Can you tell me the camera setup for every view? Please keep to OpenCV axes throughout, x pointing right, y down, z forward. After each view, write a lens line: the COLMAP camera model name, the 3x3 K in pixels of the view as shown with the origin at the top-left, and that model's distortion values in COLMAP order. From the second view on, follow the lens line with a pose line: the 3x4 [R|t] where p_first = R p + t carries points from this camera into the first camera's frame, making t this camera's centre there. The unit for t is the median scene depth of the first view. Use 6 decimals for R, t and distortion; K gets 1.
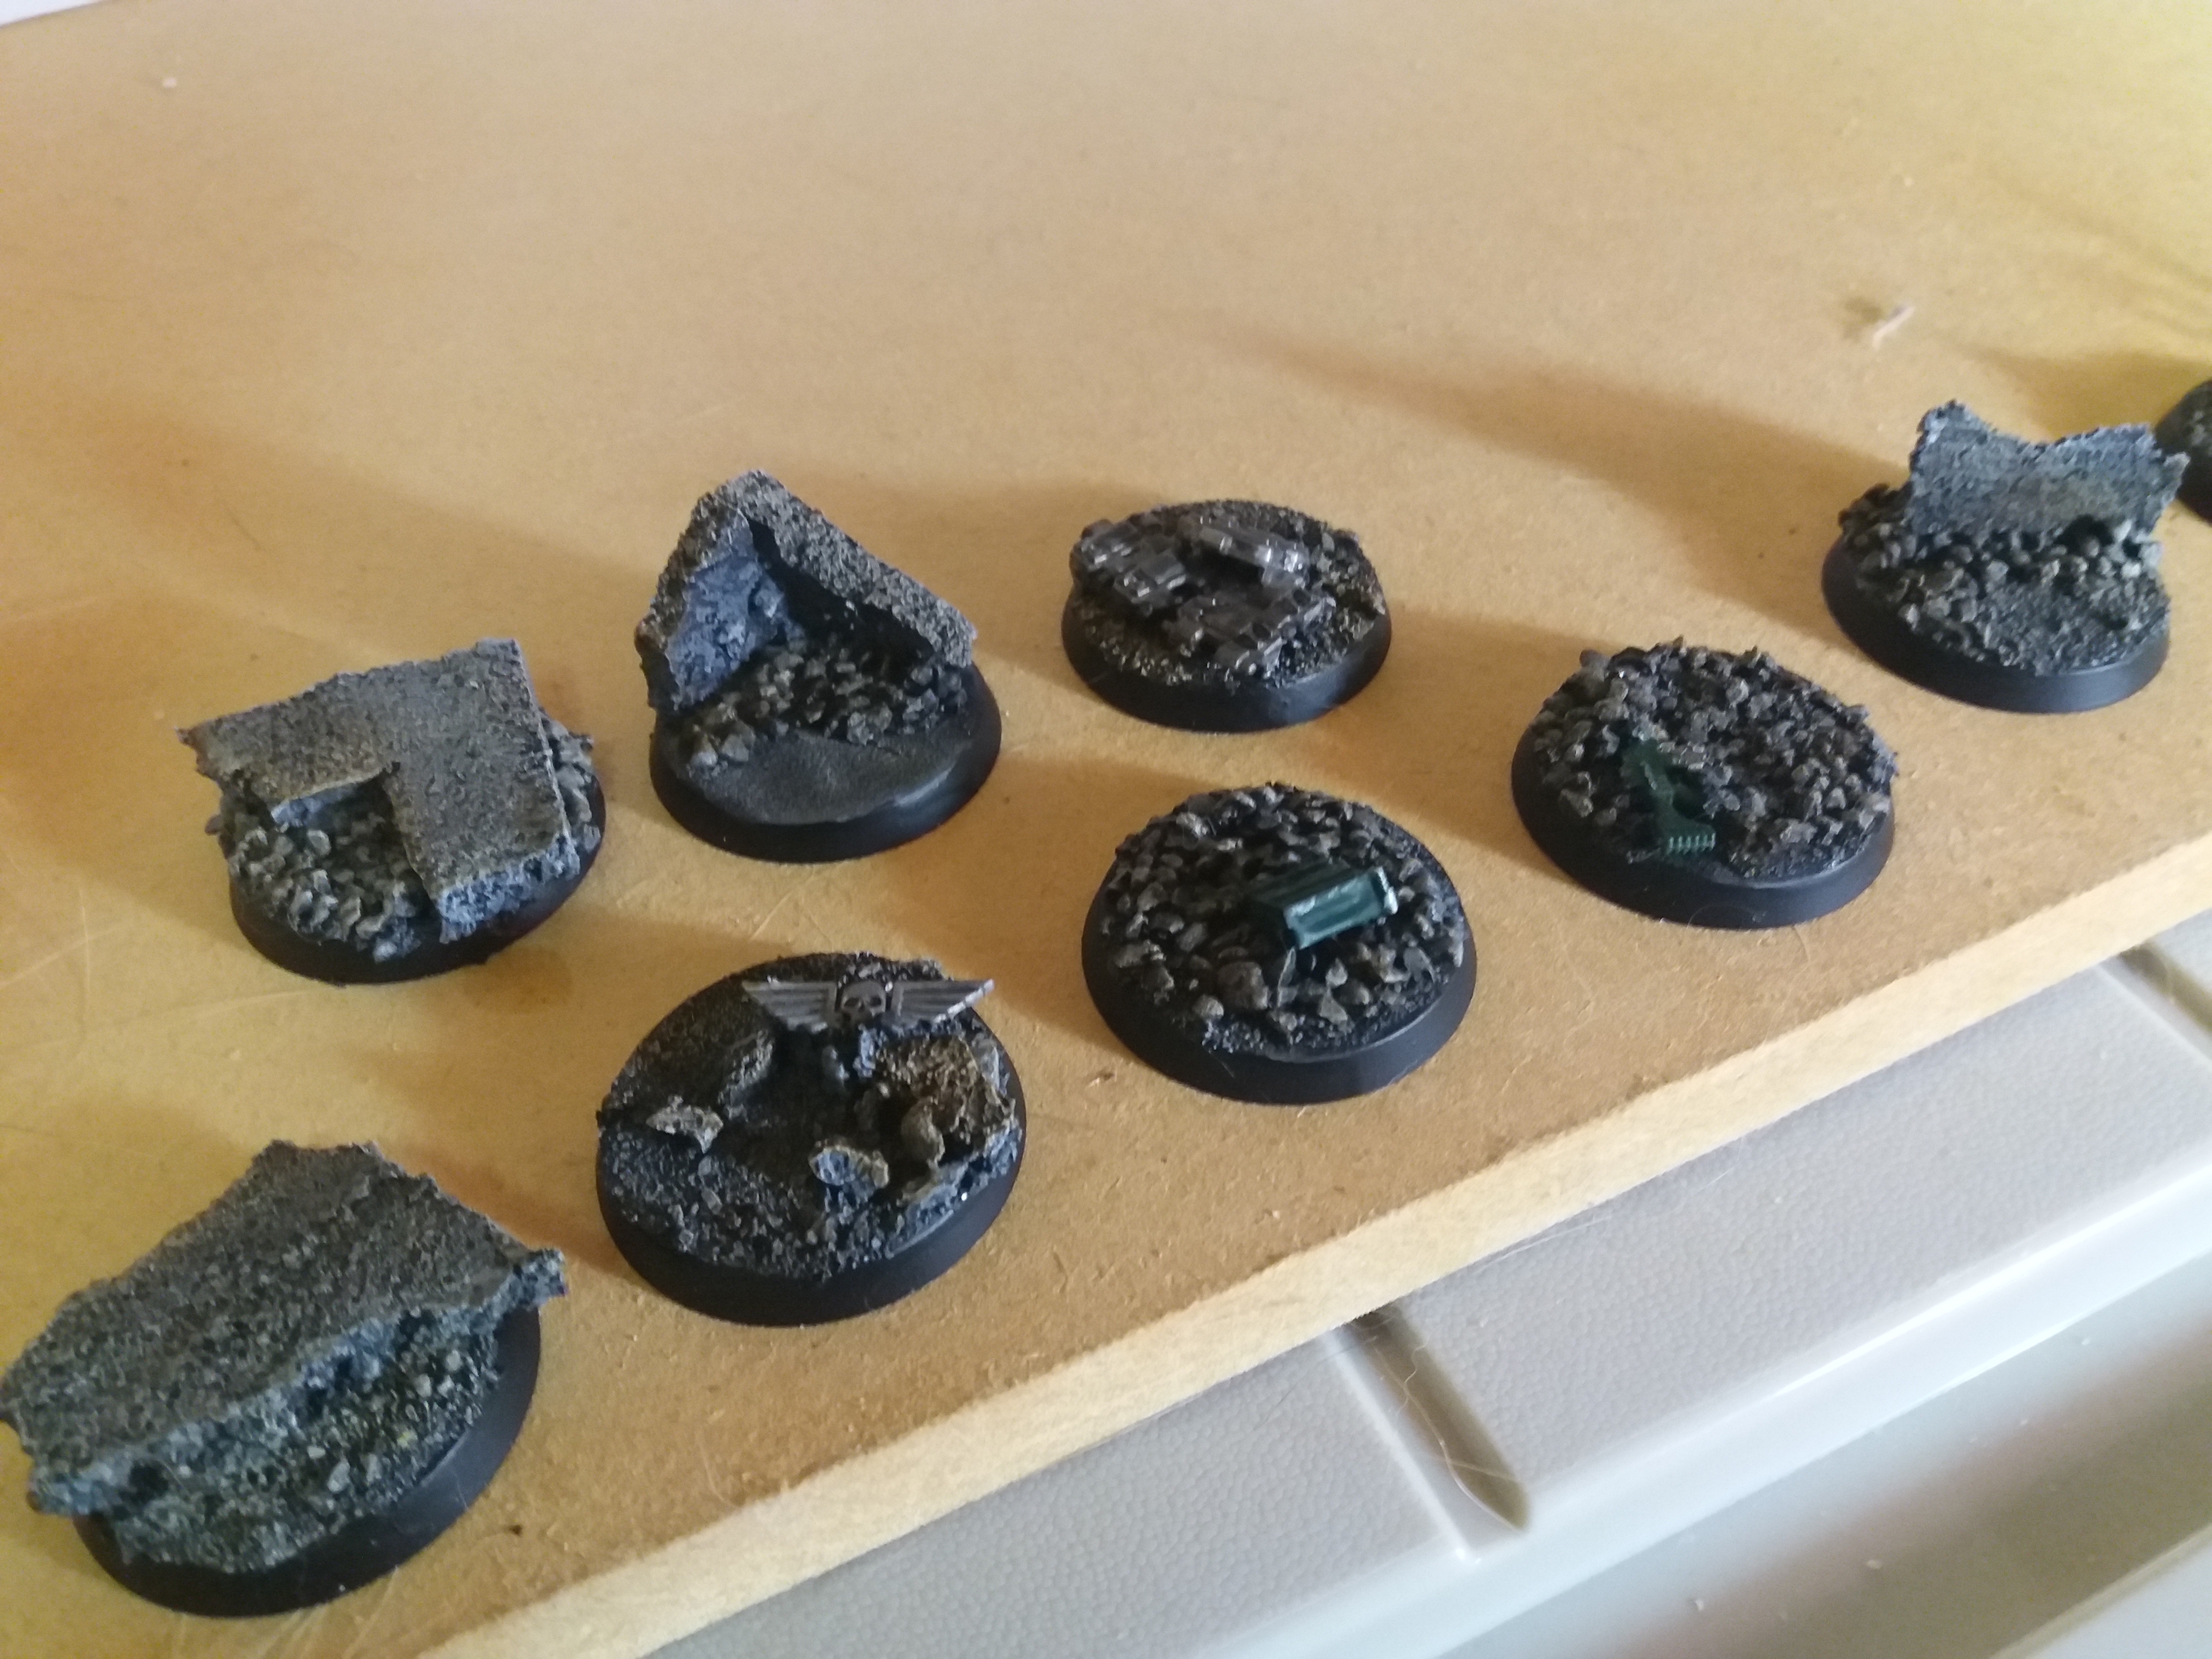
lens RADIAL K [[2021.0, 0, 1083.7], [0, 2021.0, 828.7], [0, 0, 1]] dist [0.000779, -0.090549]
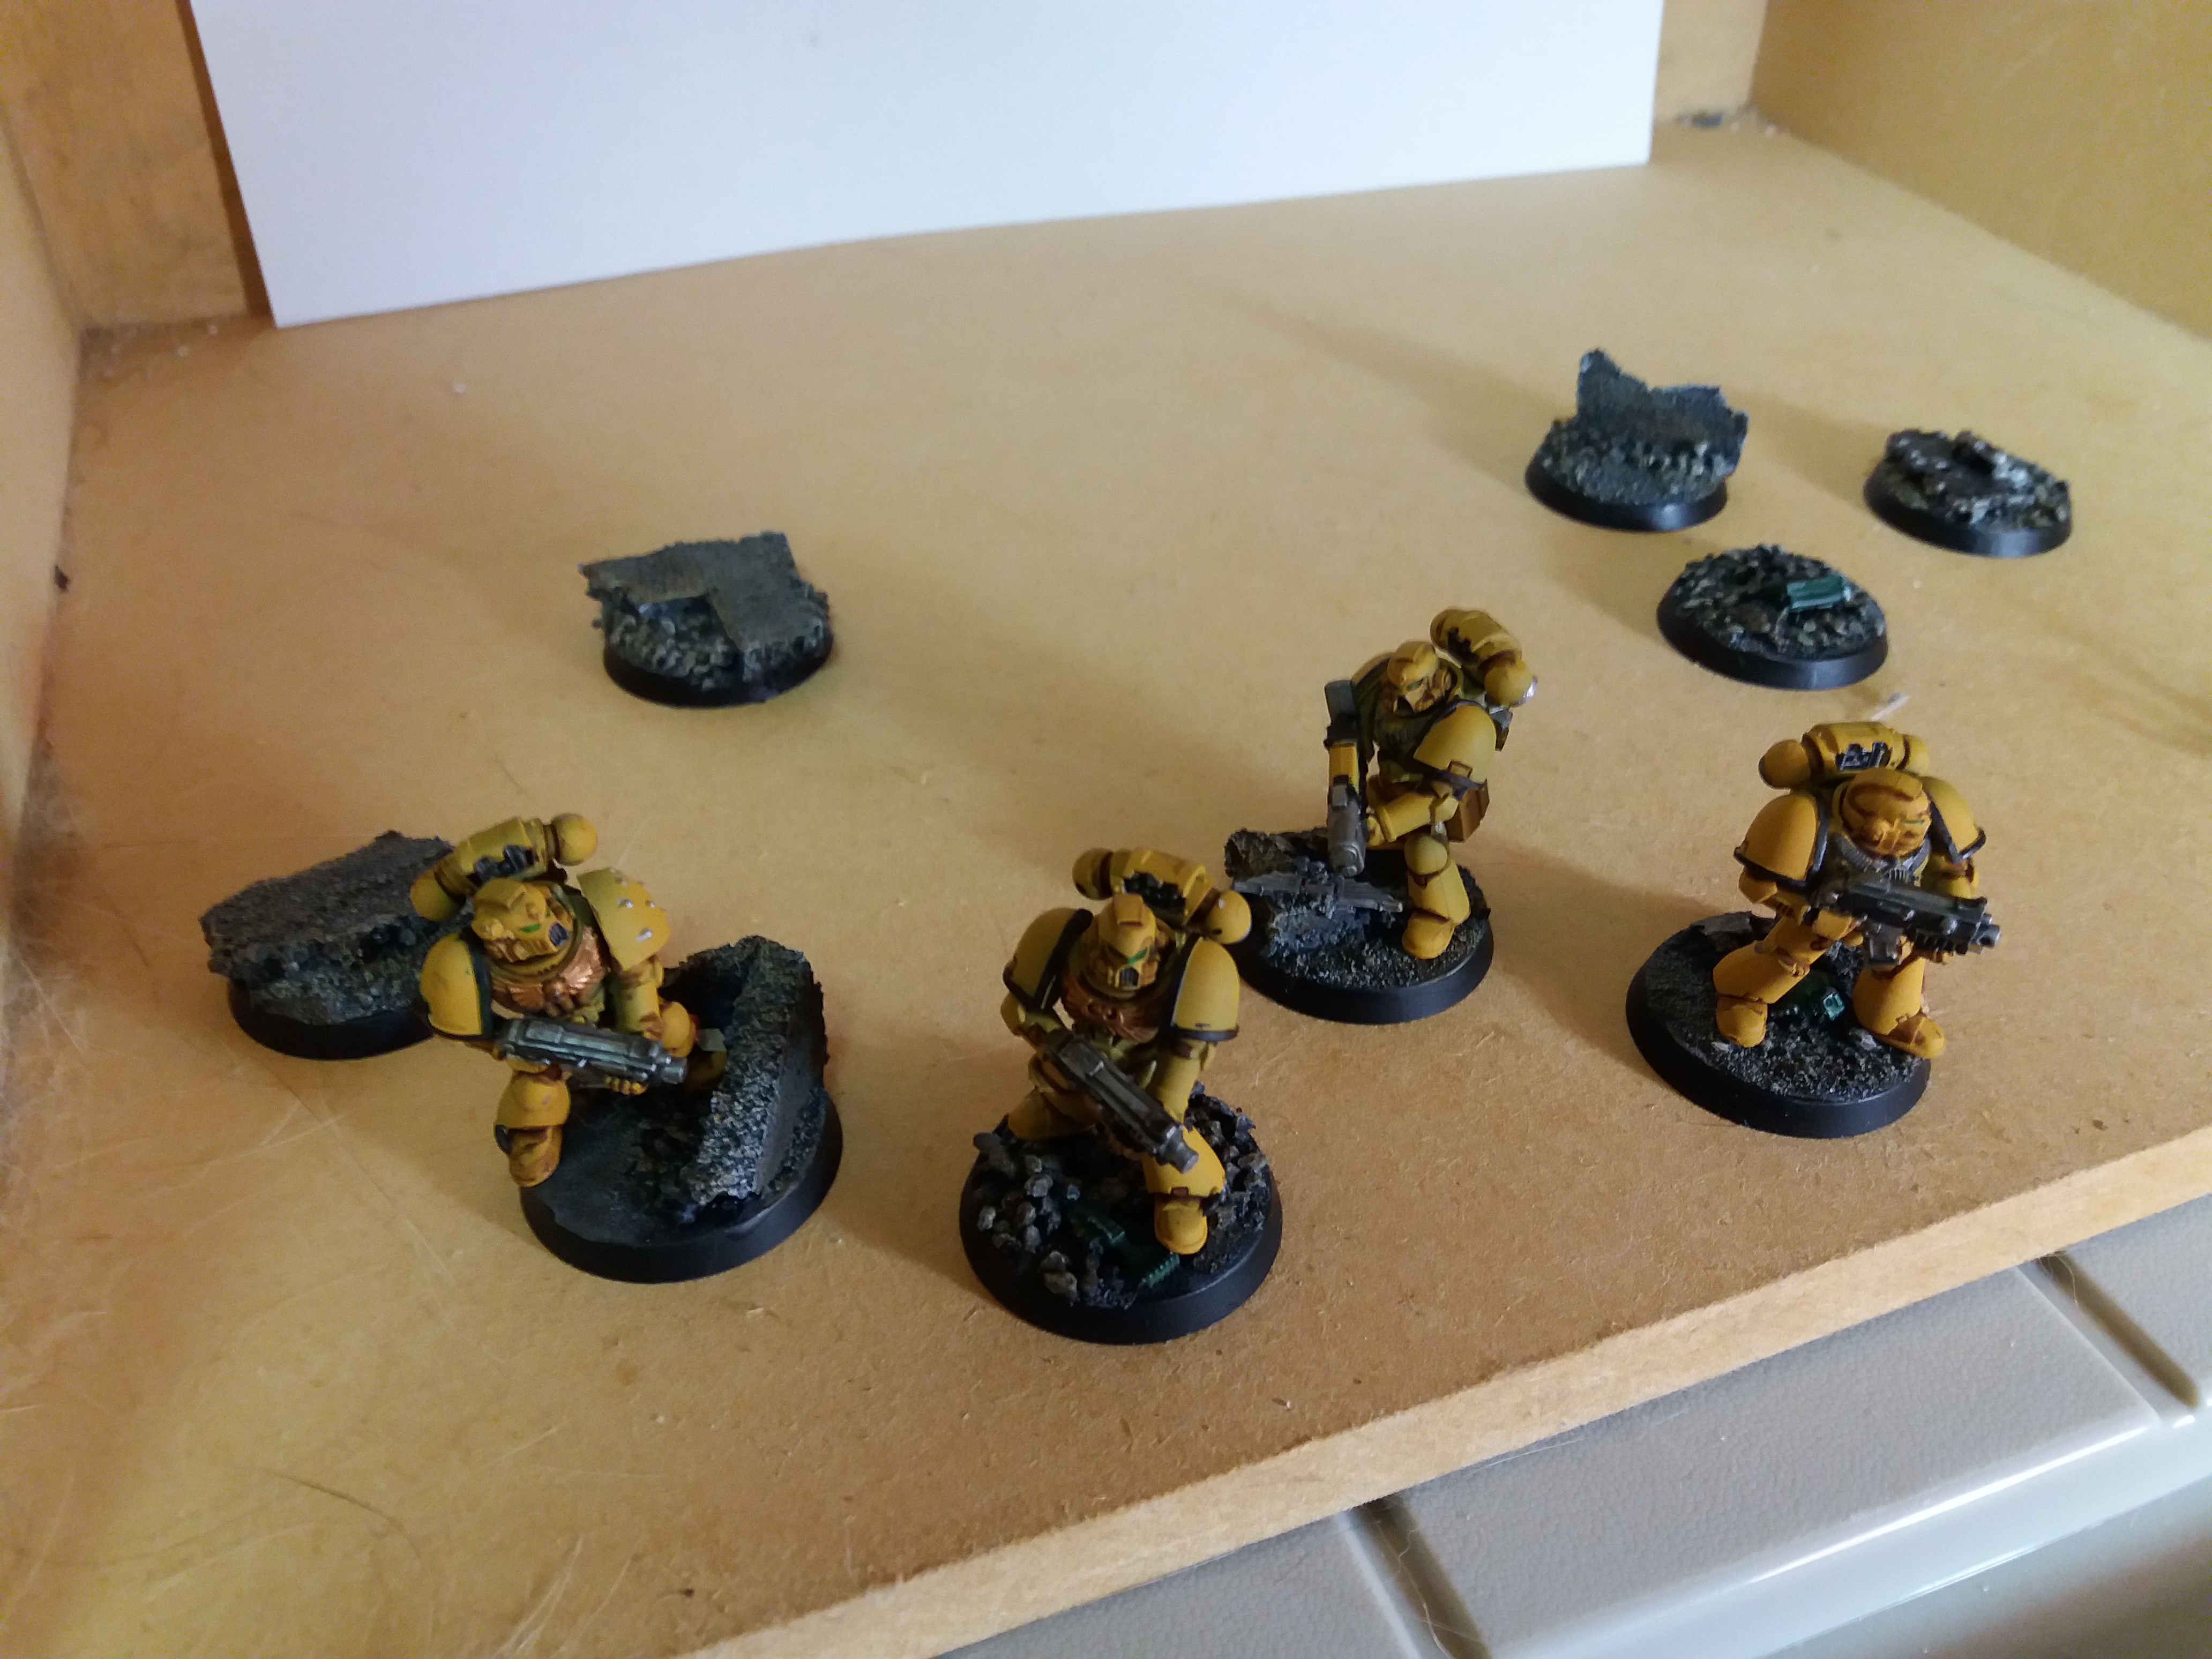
lens RADIAL K [[2021.0, 0, 1099.4], [0, 2021.0, 820.1], [0, 0, 1]] dist [0.000779, -0.090549]
pose [[0.995881, 0.081514, -0.039701, -0.009781], [-0.085853, 0.988587, -0.123798, -0.000083], [0.029157, 0.126696, 0.991513, -0.267542]]
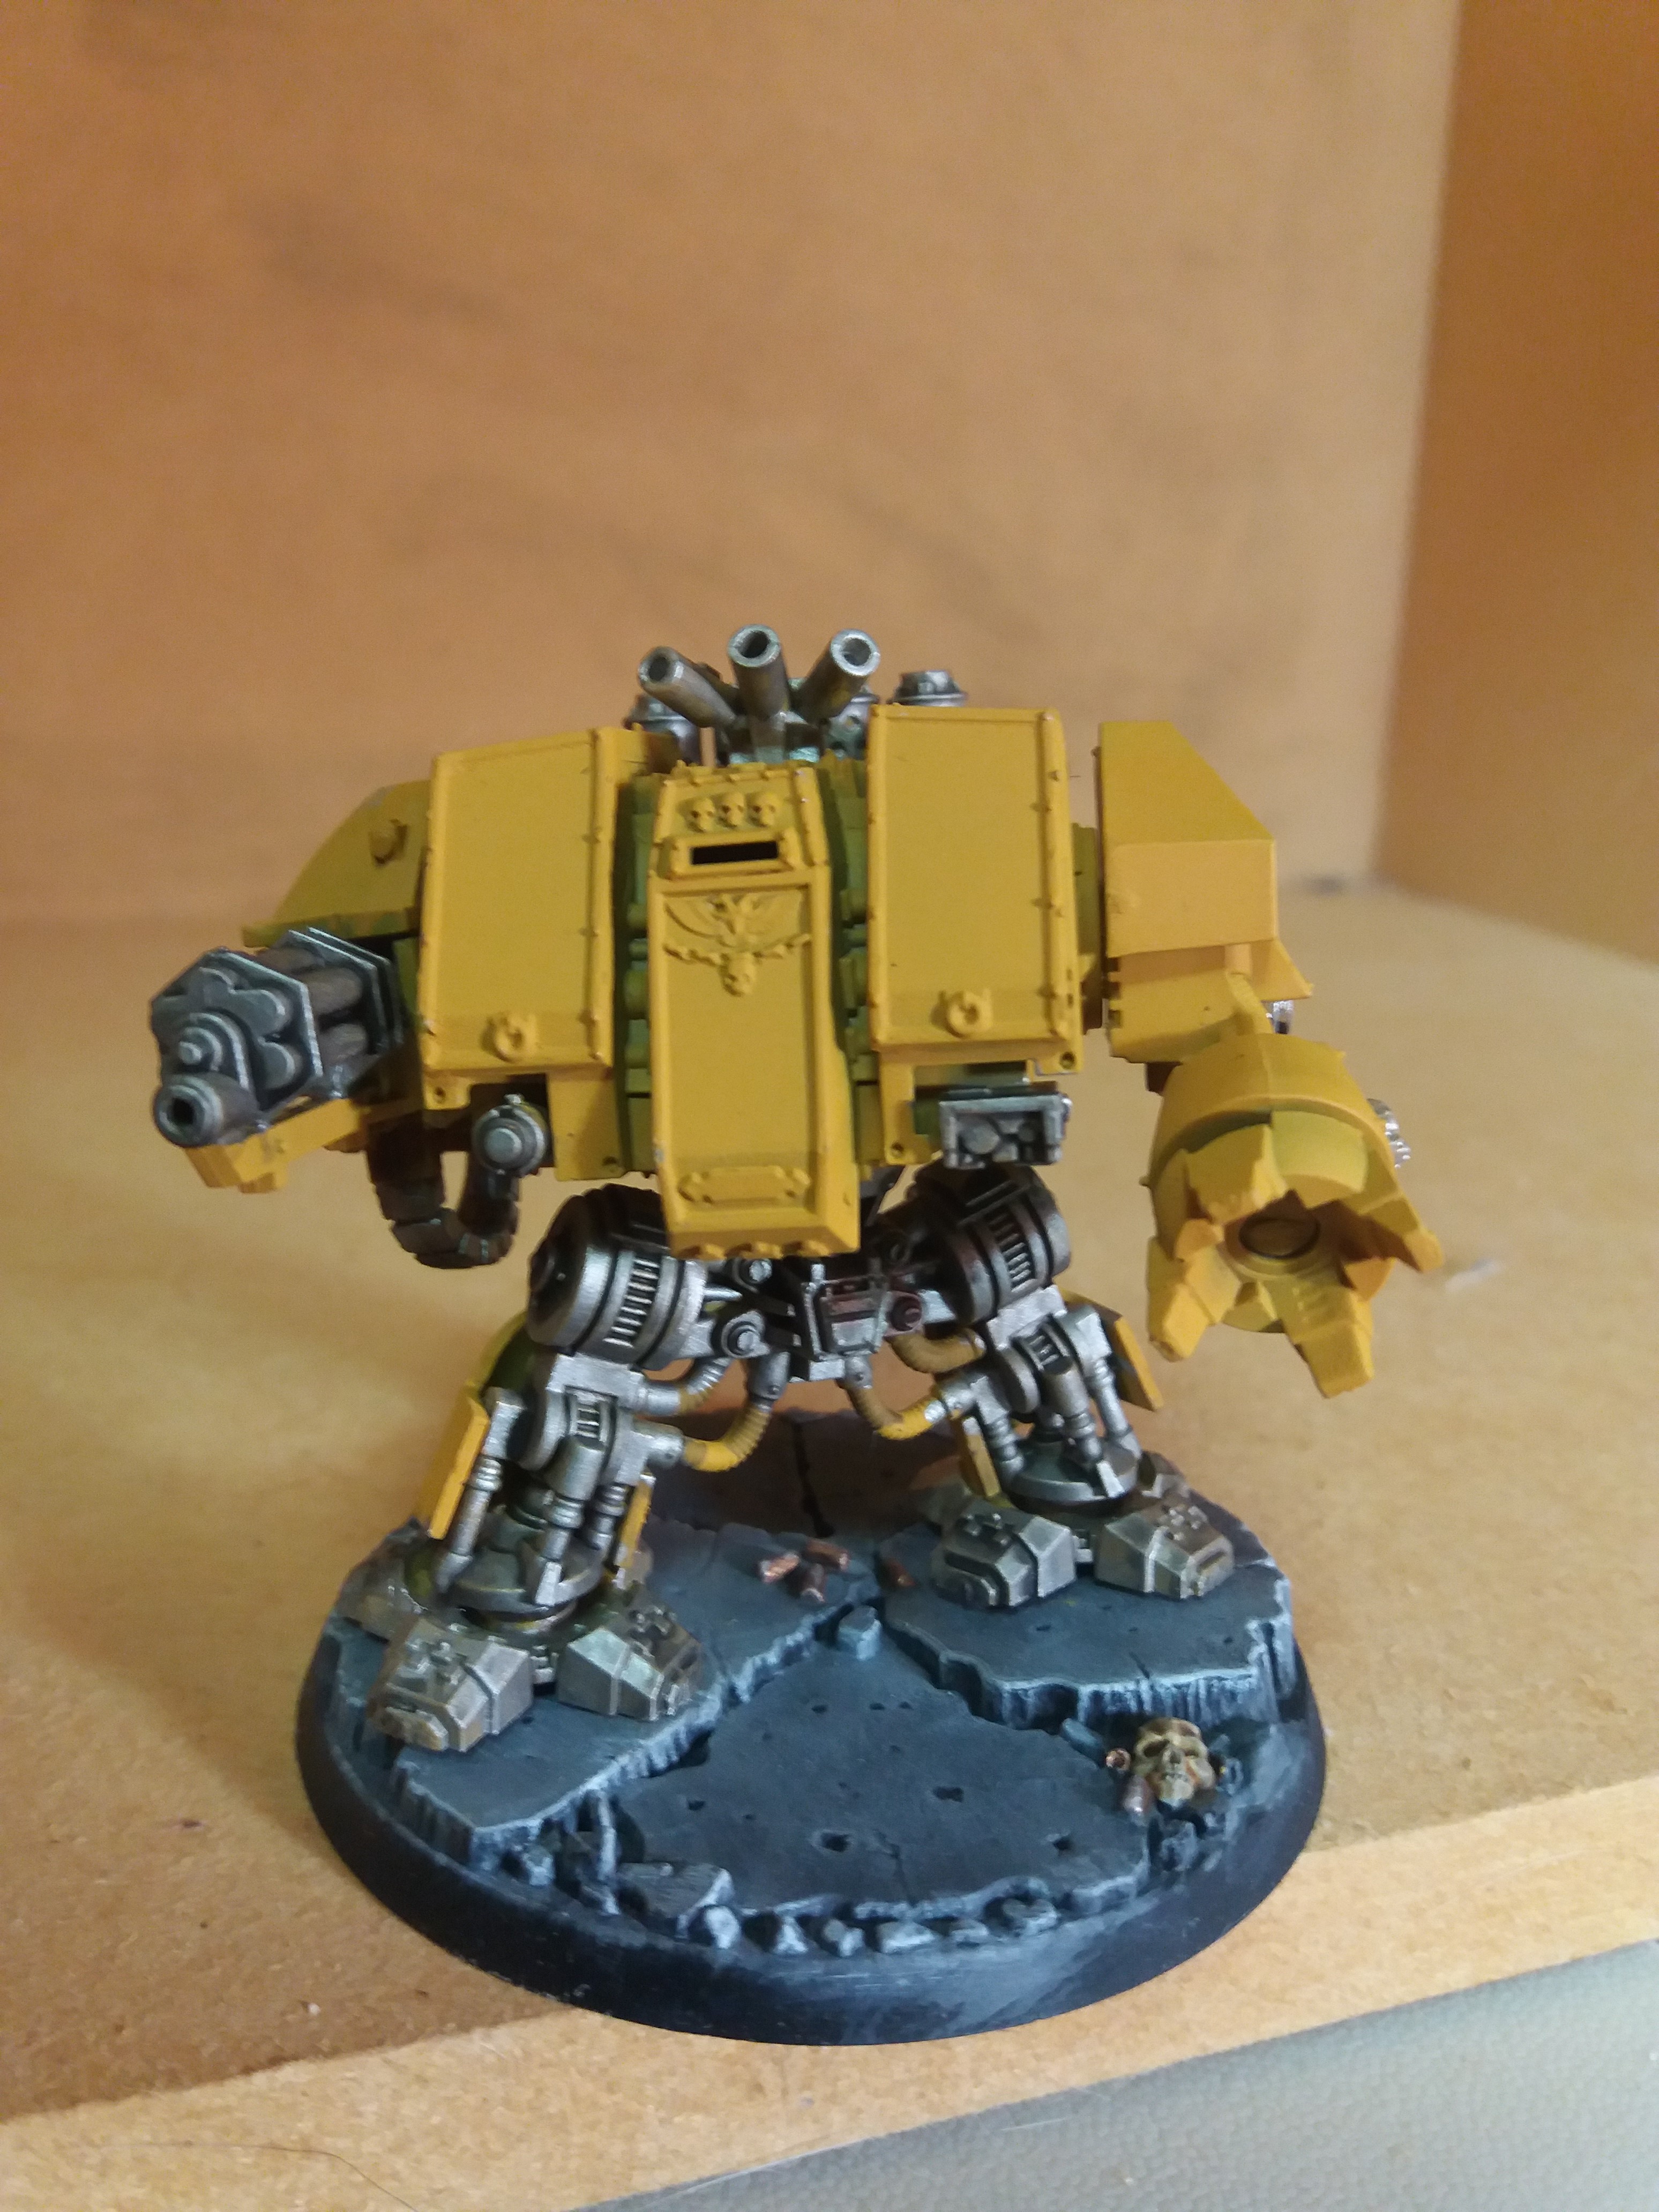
lens RADIAL K [[2021.0, 0, 824.6], [0, 2021.0, 1107.0], [0, 0, 1]] dist [0.000779, -0.090549]
pose [[0.990680, 0.099997, -0.092485, 0.288491], [-0.131959, 0.872902, -0.469712, 0.213378], [0.033761, 0.477539, 0.877962, 0.254964]]
